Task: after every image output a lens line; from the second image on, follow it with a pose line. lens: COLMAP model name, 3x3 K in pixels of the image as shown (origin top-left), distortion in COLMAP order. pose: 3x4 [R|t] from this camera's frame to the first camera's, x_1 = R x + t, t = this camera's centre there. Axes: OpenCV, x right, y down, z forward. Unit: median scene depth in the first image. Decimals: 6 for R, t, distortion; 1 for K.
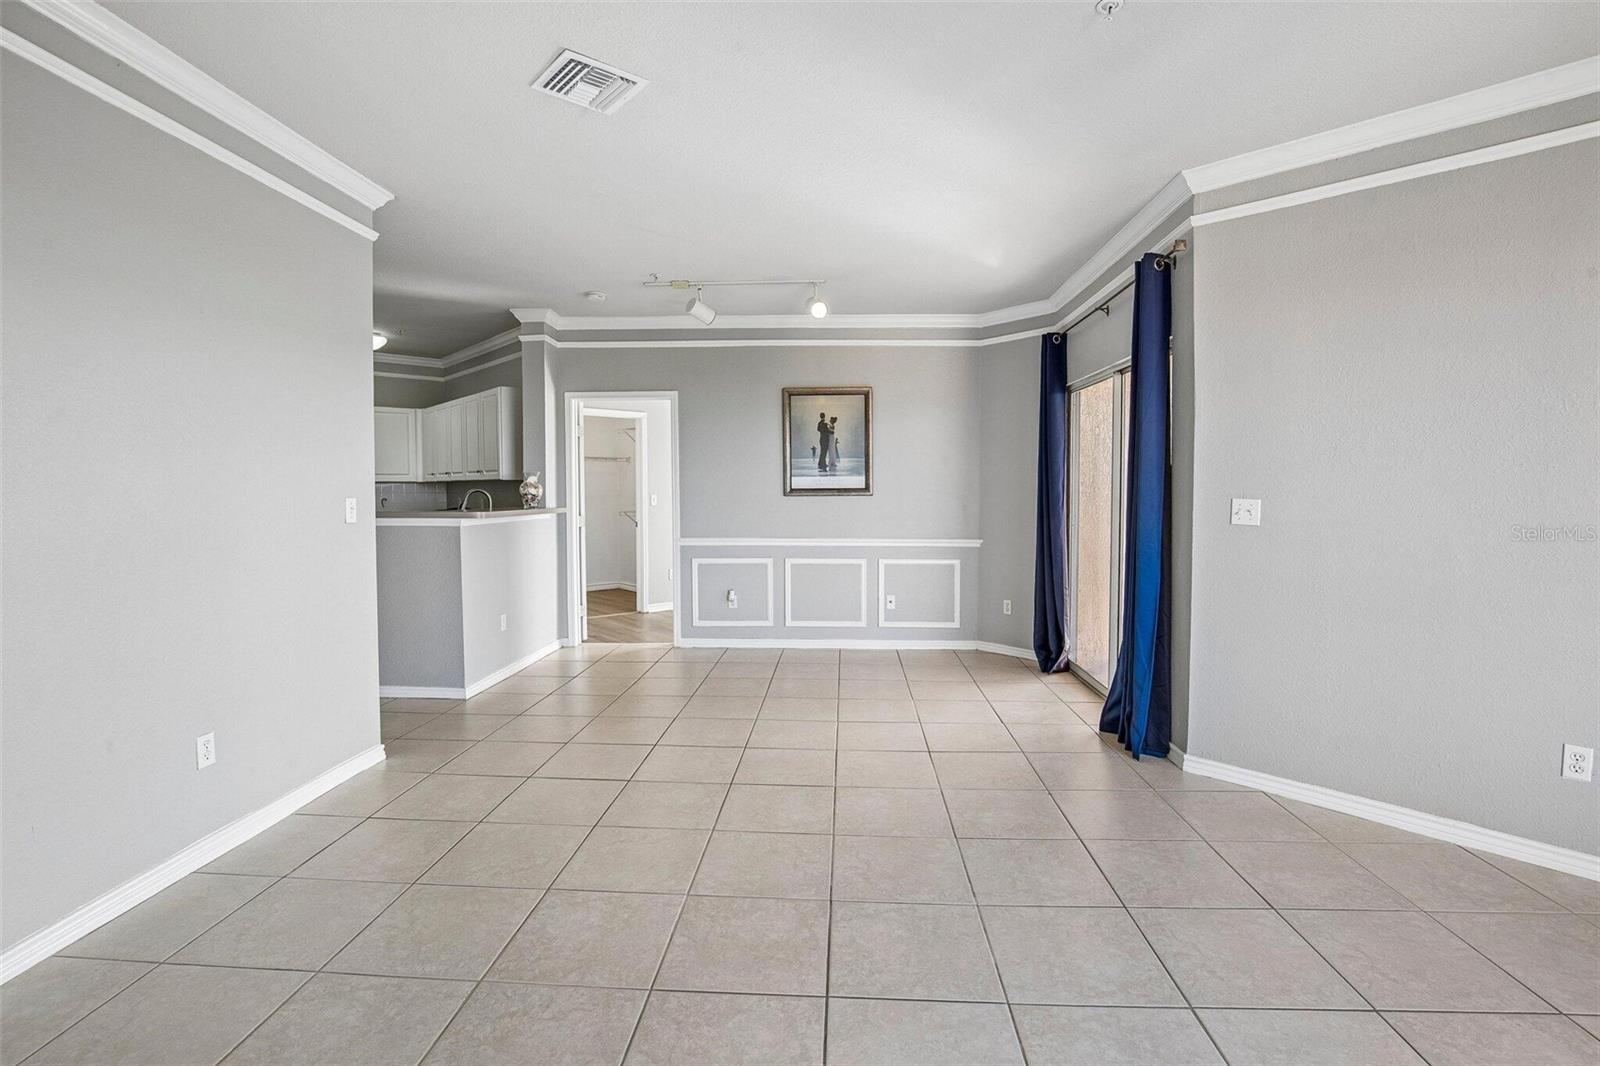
lens RADIAL K [[753.1, 0, 798.5], [0, 753.1, 526.3], [0, 0, 1]] dist [-0.026776, 0.001265]
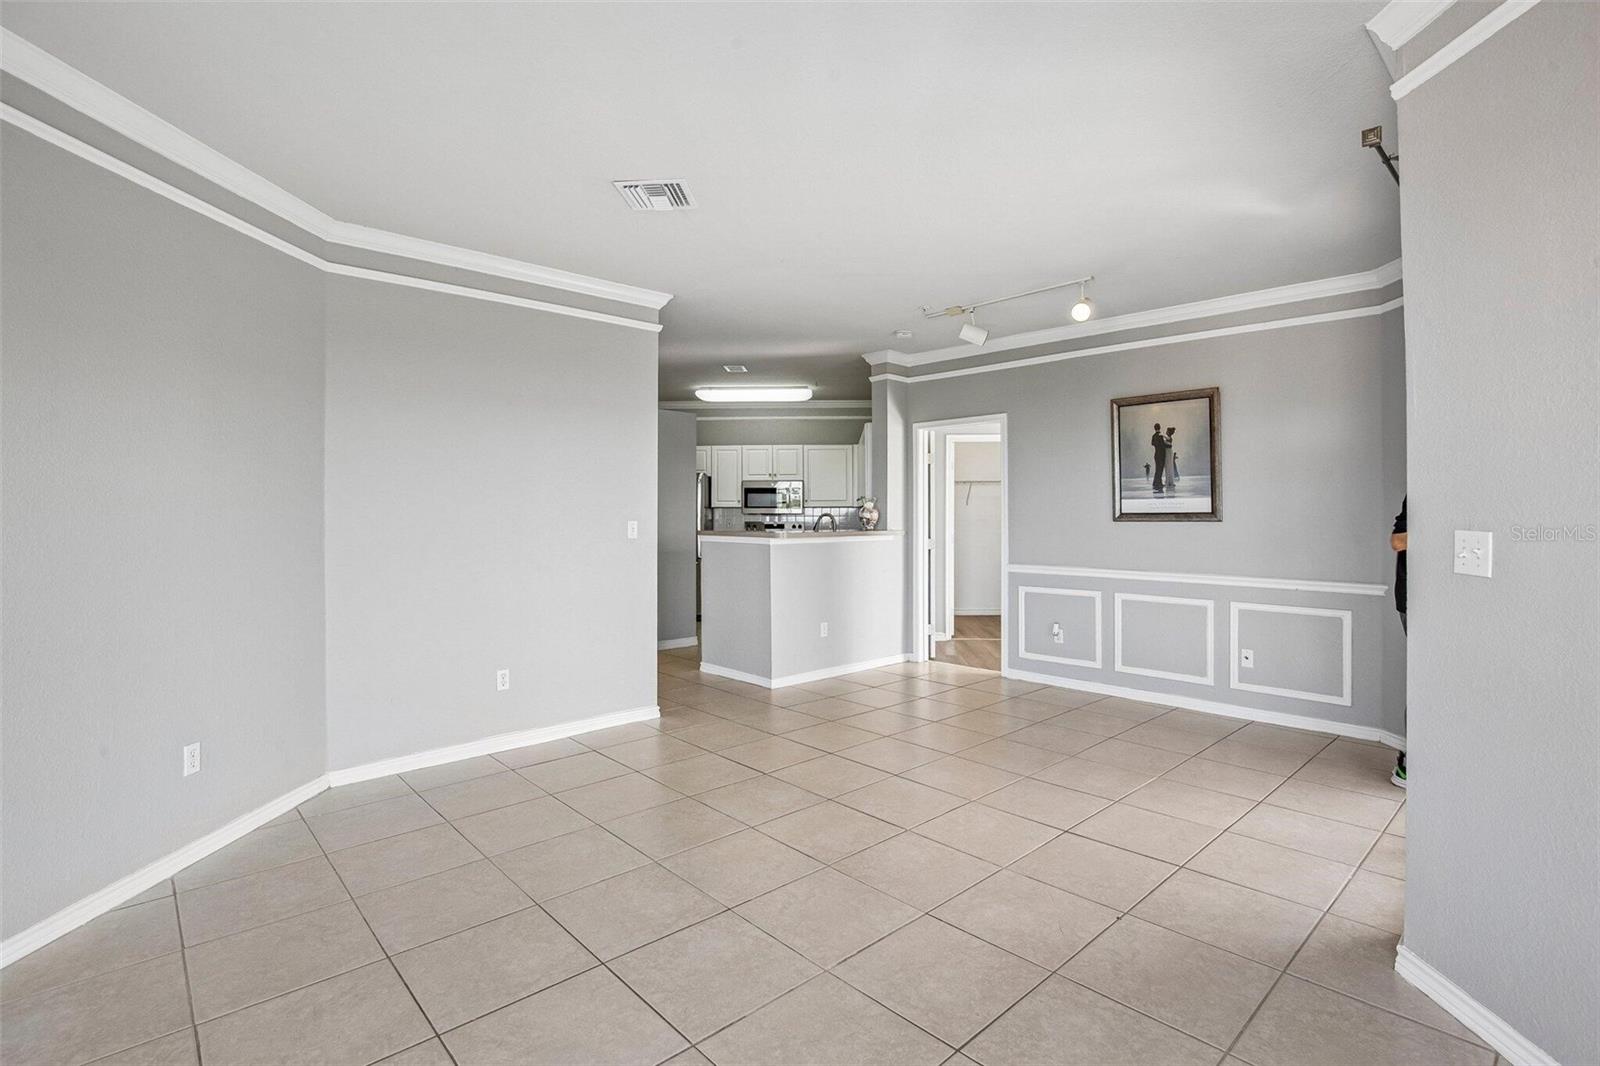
lens RADIAL K [[753.1, 0, 799.5], [0, 753.1, 526.7], [0, 0, 1]] dist [-0.026776, 0.001265]
pose [[0.719142, 0.012317, -0.694754, 0.327750], [-0.032341, 0.999353, -0.015759, -0.008586], [0.694110, 0.033802, 0.719075, 0.117231]]
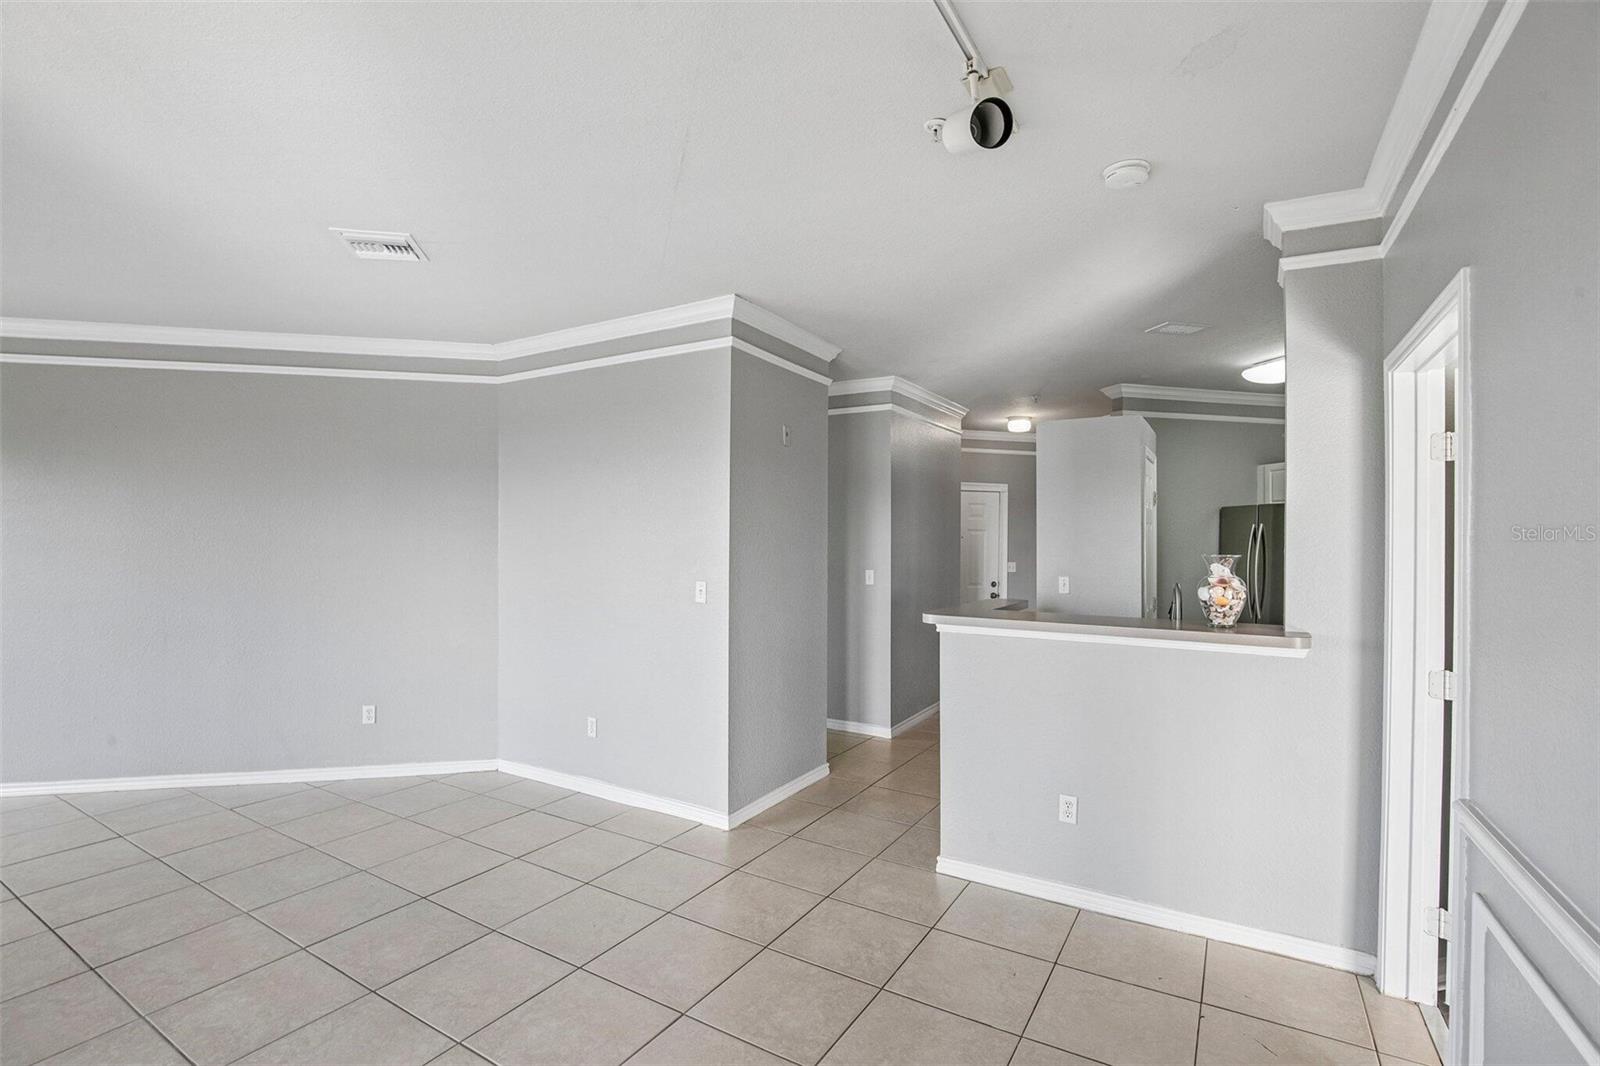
lens RADIAL K [[753.1, 0, 805.8], [0, 753.1, 533.0], [0, 0, 1]] dist [-0.026776, 0.001265]
pose [[-0.470124, -0.008266, -0.882562, 0.196268], [-0.047625, 0.998737, 0.016015, -0.077459], [0.881315, 0.049561, -0.469924, 0.934724]]
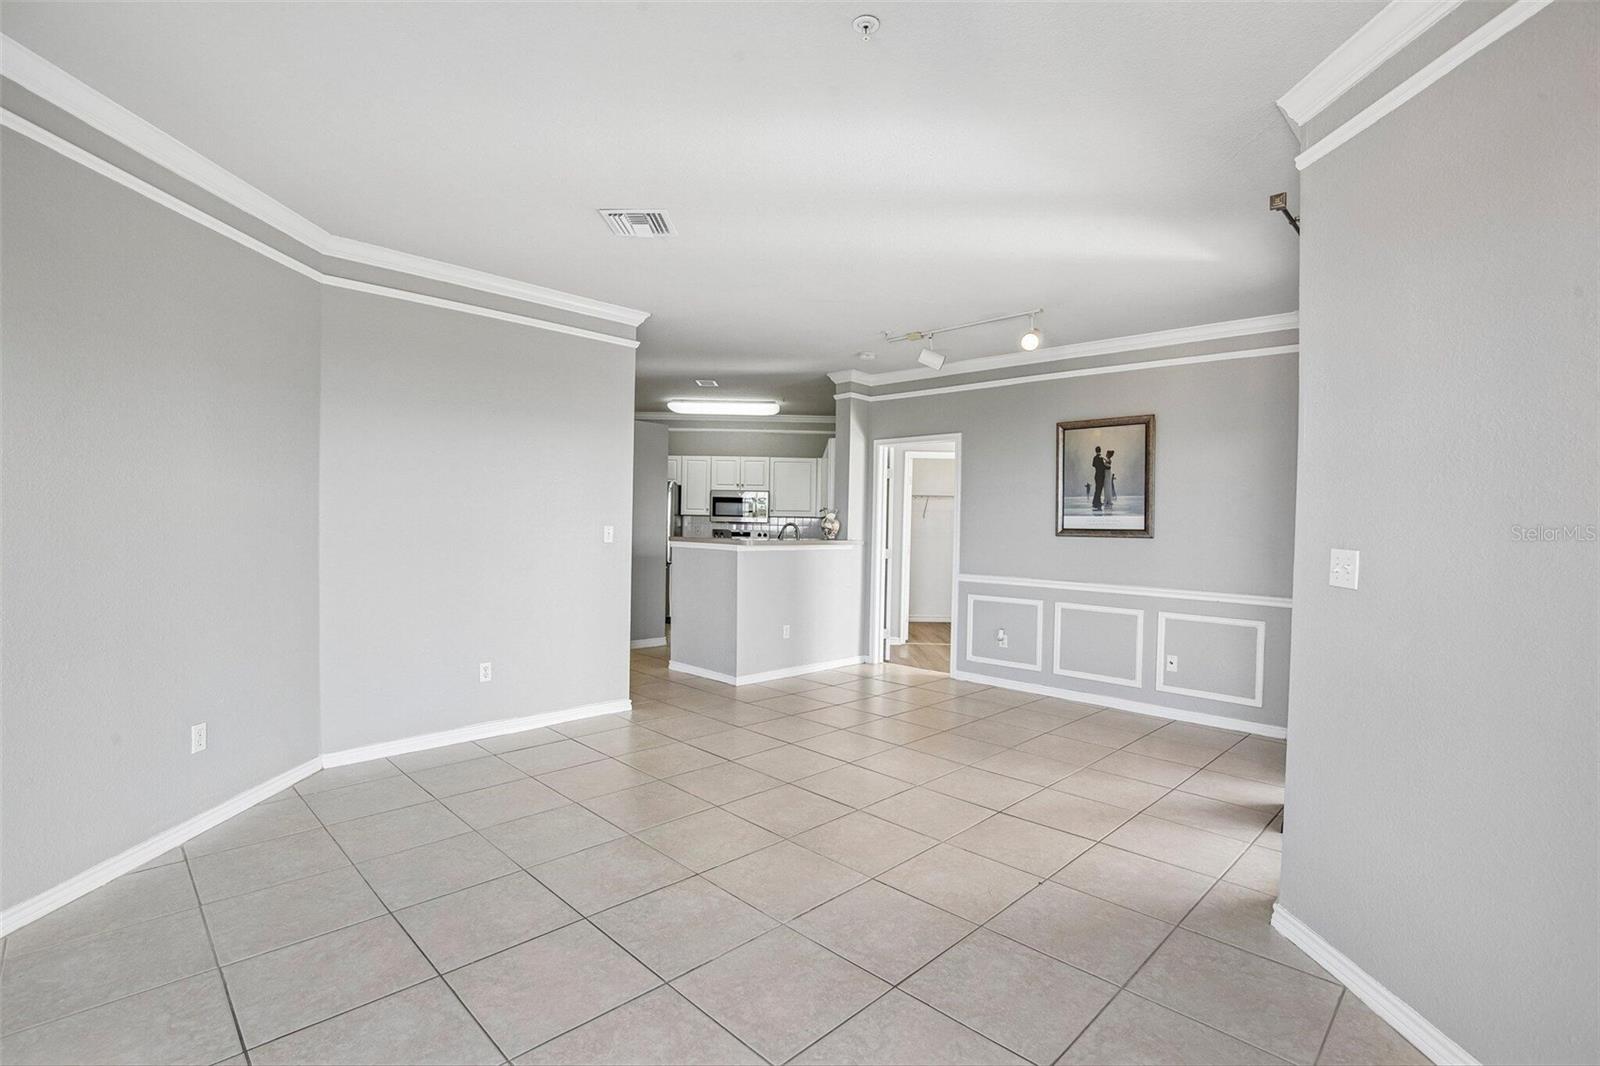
lens RADIAL K [[753.1, 0, 792.5], [0, 753.1, 542.9], [0, 0, 1]] dist [-0.026776, 0.001265]
pose [[0.745559, 0.033439, -0.665600, 0.365280], [-0.052425, 0.998588, -0.008555, -0.006267], [0.664374, 0.041272, 0.746260, 0.074385]]
